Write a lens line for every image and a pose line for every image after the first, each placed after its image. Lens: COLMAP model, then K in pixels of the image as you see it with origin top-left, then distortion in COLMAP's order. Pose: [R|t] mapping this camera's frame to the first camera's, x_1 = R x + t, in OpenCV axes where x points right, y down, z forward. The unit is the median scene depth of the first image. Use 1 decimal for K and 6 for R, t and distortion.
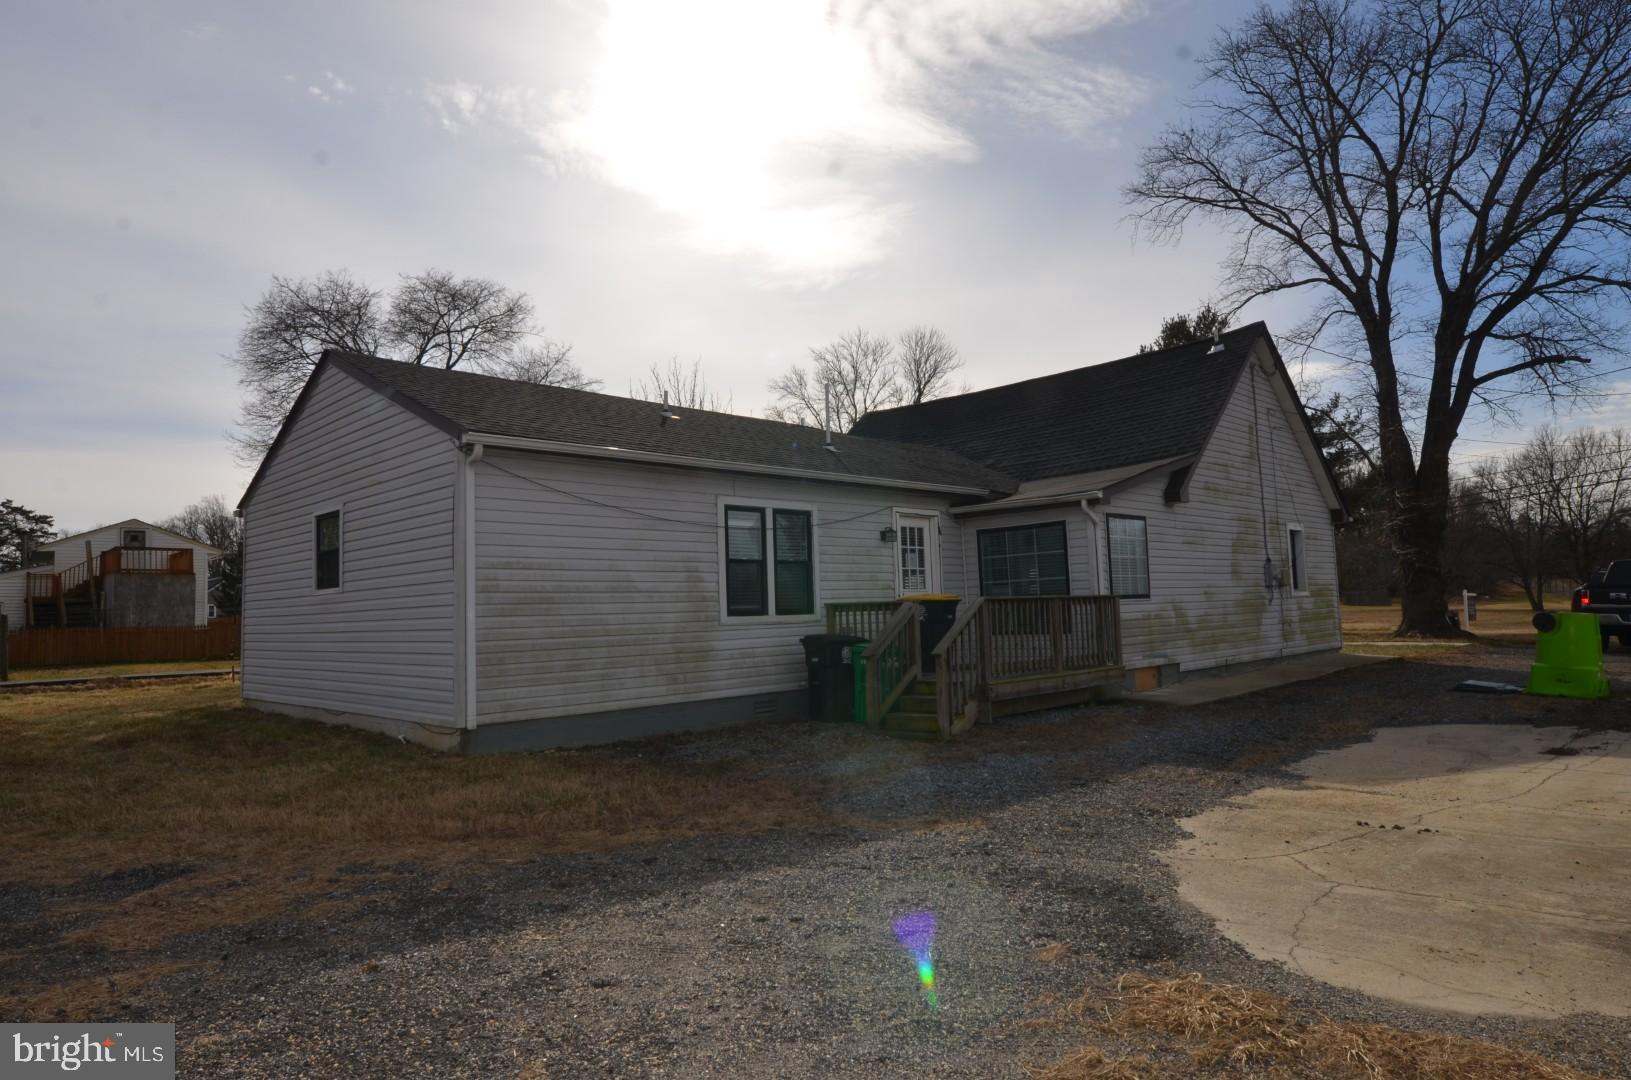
lens RADIAL K [[982.0, 0, 813.1], [0, 982.0, 534.3], [0, 0, 1]] dist [-0.014264, -0.003541]
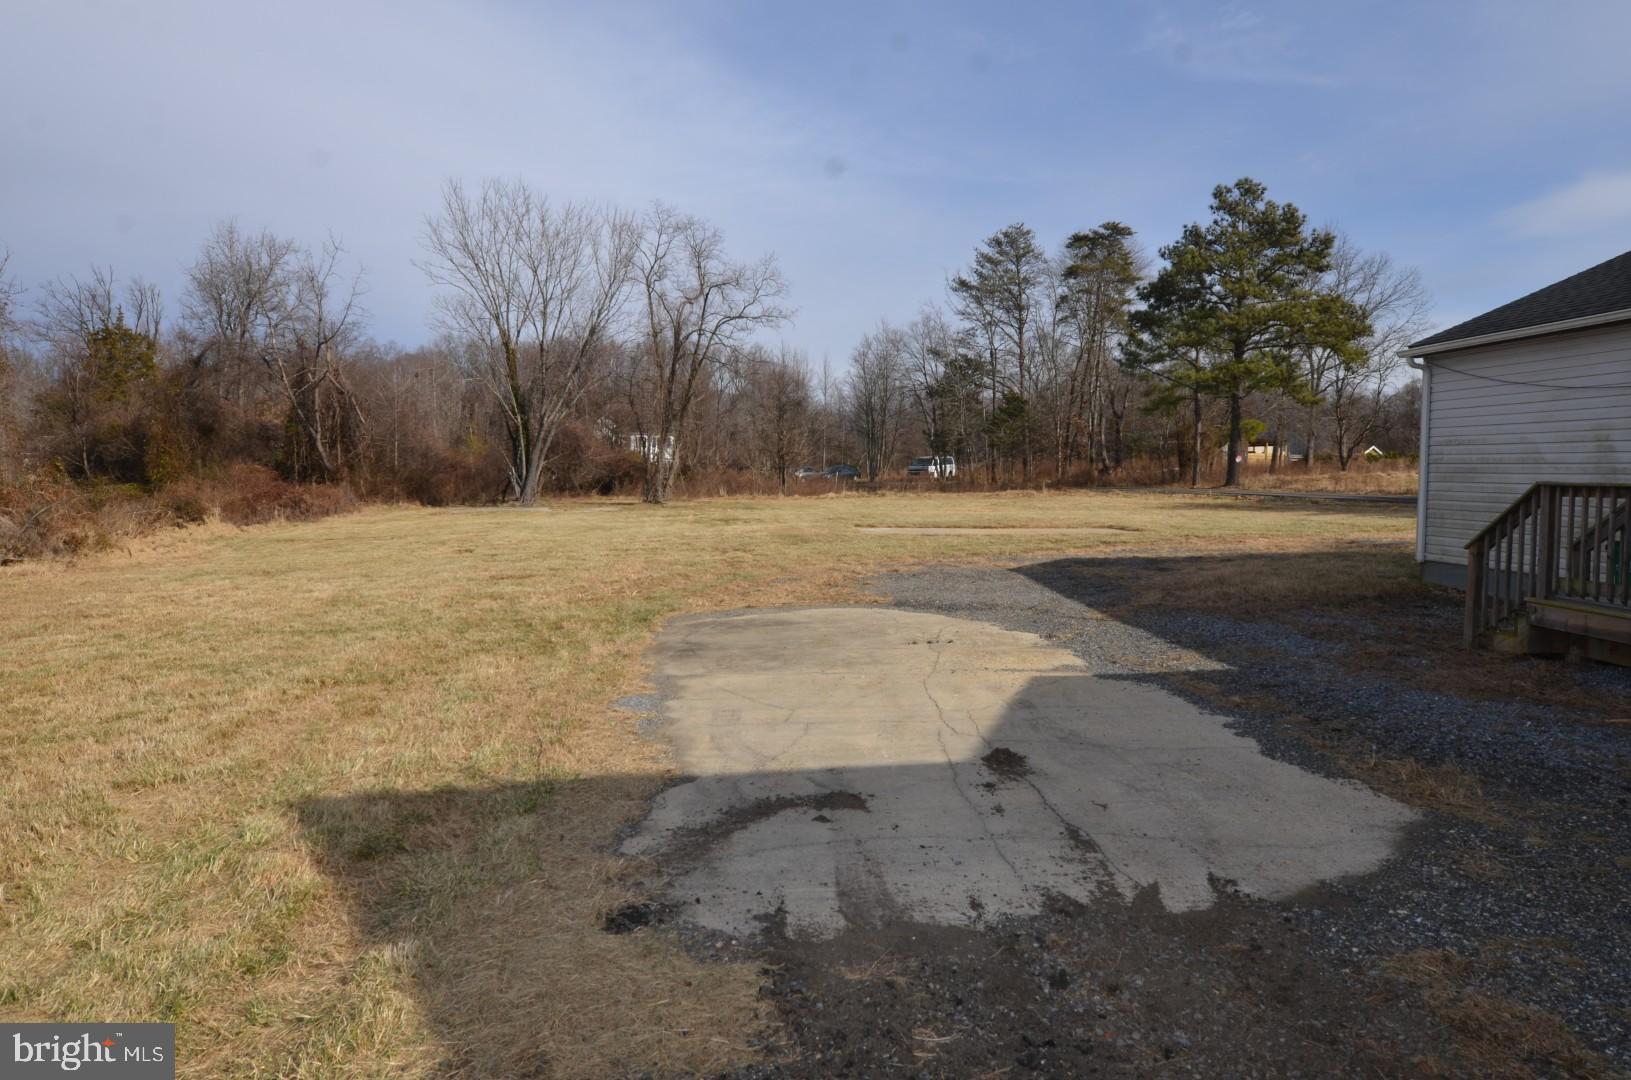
lens RADIAL K [[982.0, 0, 821.3], [0, 982.0, 536.6], [0, 0, 1]] dist [-0.014264, -0.003541]
pose [[-0.644579, 0.077807, -0.760568, 0.687760], [0.075308, 0.996432, 0.038113, 0.025099], [0.760820, -0.032710, -0.648138, 0.686547]]
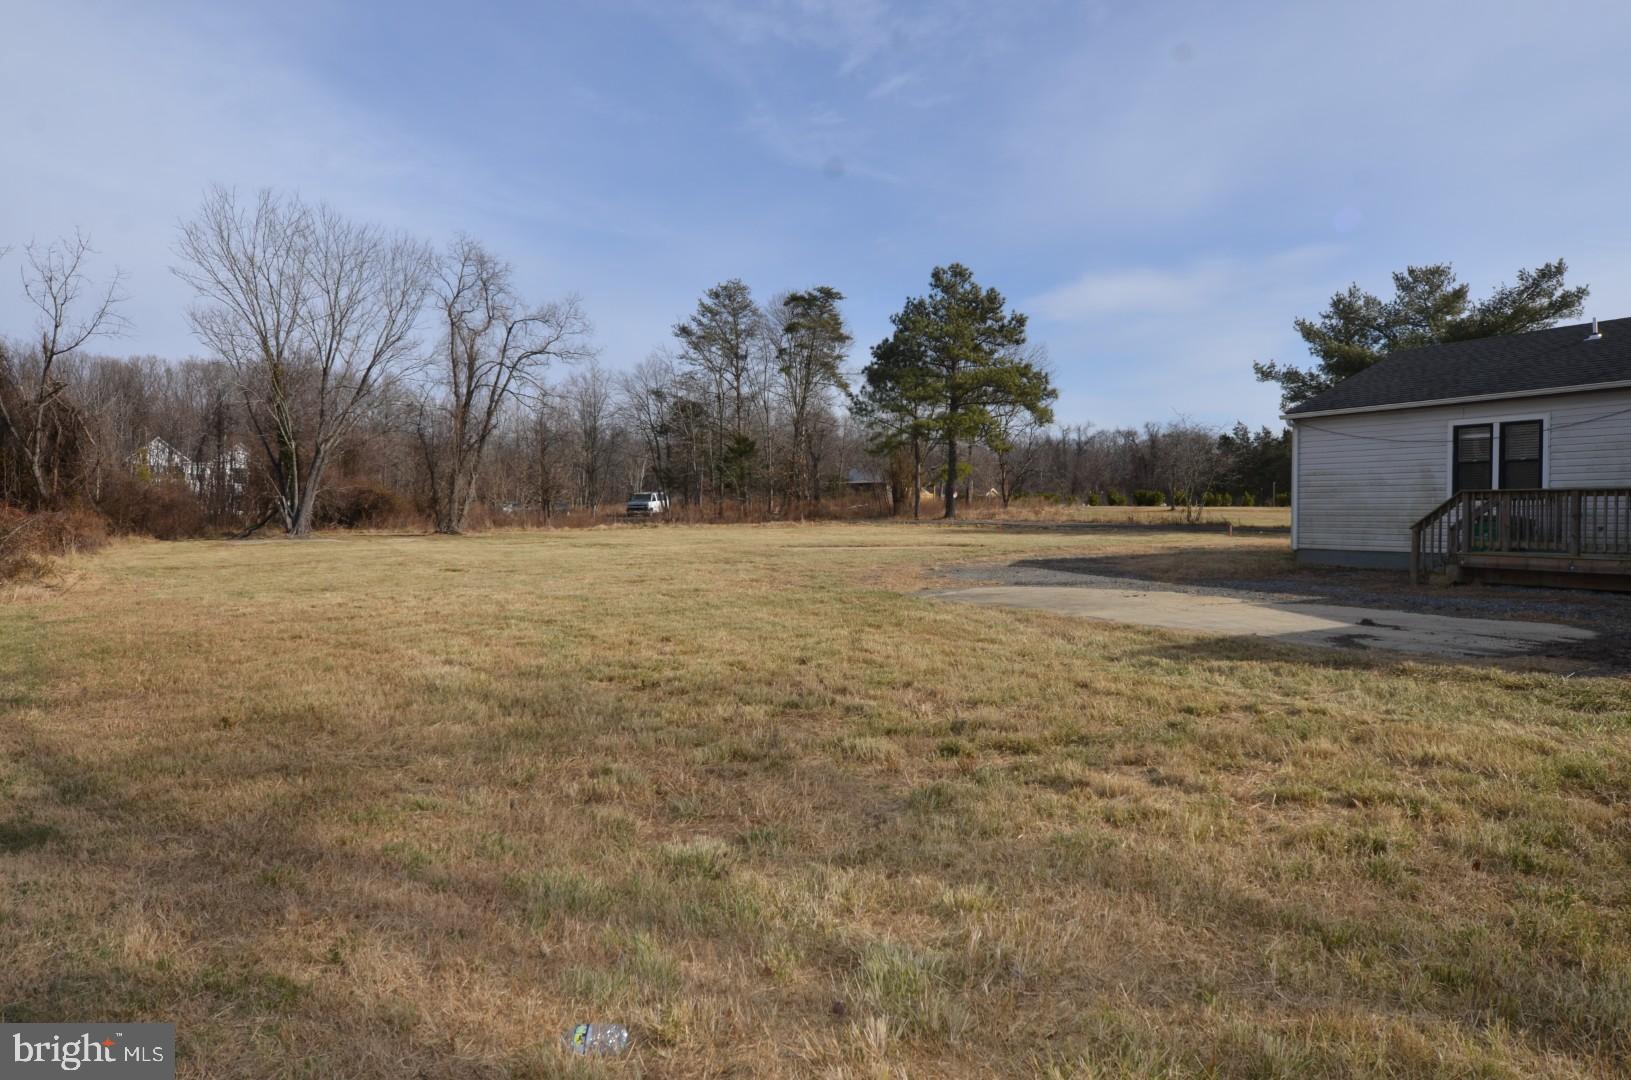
lens RADIAL K [[982.0, 0, 822.2], [0, 982.0, 527.0], [0, 0, 1]] dist [-0.014264, -0.003541]
pose [[-0.310975, 0.040424, -0.949558, 1.125100], [0.078000, 0.996810, 0.016891, 0.016212], [0.947212, -0.068813, -0.313136, 0.373002]]
